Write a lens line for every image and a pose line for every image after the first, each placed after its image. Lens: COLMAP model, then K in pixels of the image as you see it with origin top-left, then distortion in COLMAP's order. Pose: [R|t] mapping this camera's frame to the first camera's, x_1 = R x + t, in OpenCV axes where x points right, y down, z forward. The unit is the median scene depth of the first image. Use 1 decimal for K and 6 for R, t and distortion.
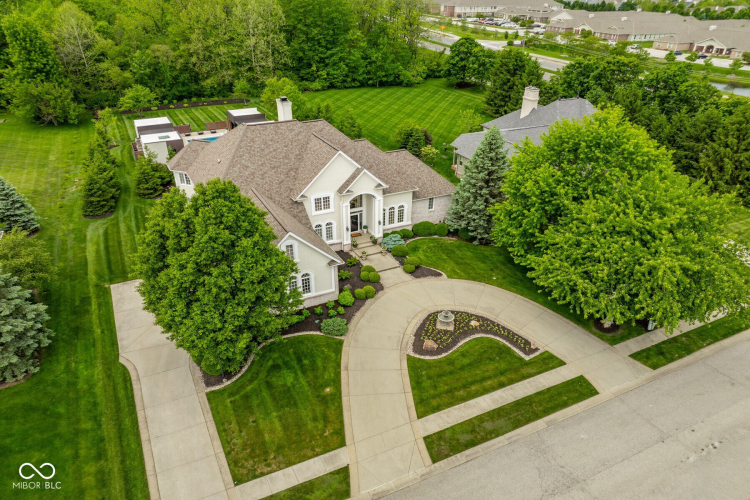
lens RADIAL K [[517.4, 0, 373.3], [0, 517.4, 250.8], [0, 0, 1]] dist [-0.044350, 0.017531]
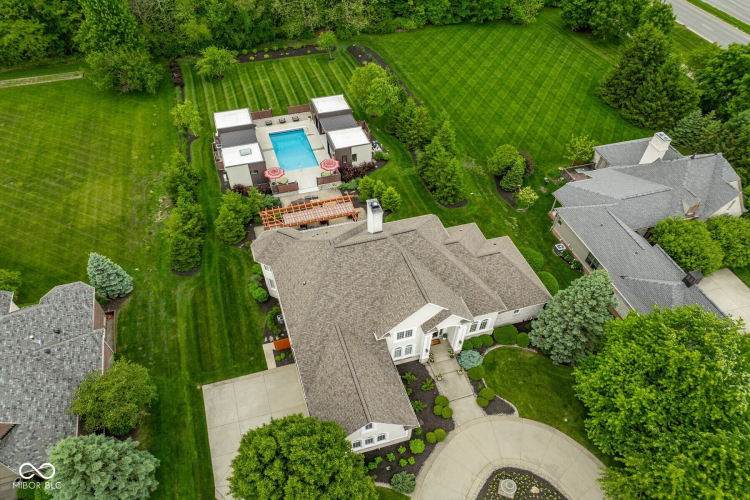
lens RADIAL K [[517.4, 0, 375.0], [0, 517.4, 247.4], [0, 0, 1]] dist [-0.044350, 0.017531]
pose [[0.986354, 0.129345, -0.101861, -0.072763], [-0.087563, 0.936072, 0.340738, -0.555842], [0.139422, -0.327169, 0.934624, 0.119830]]
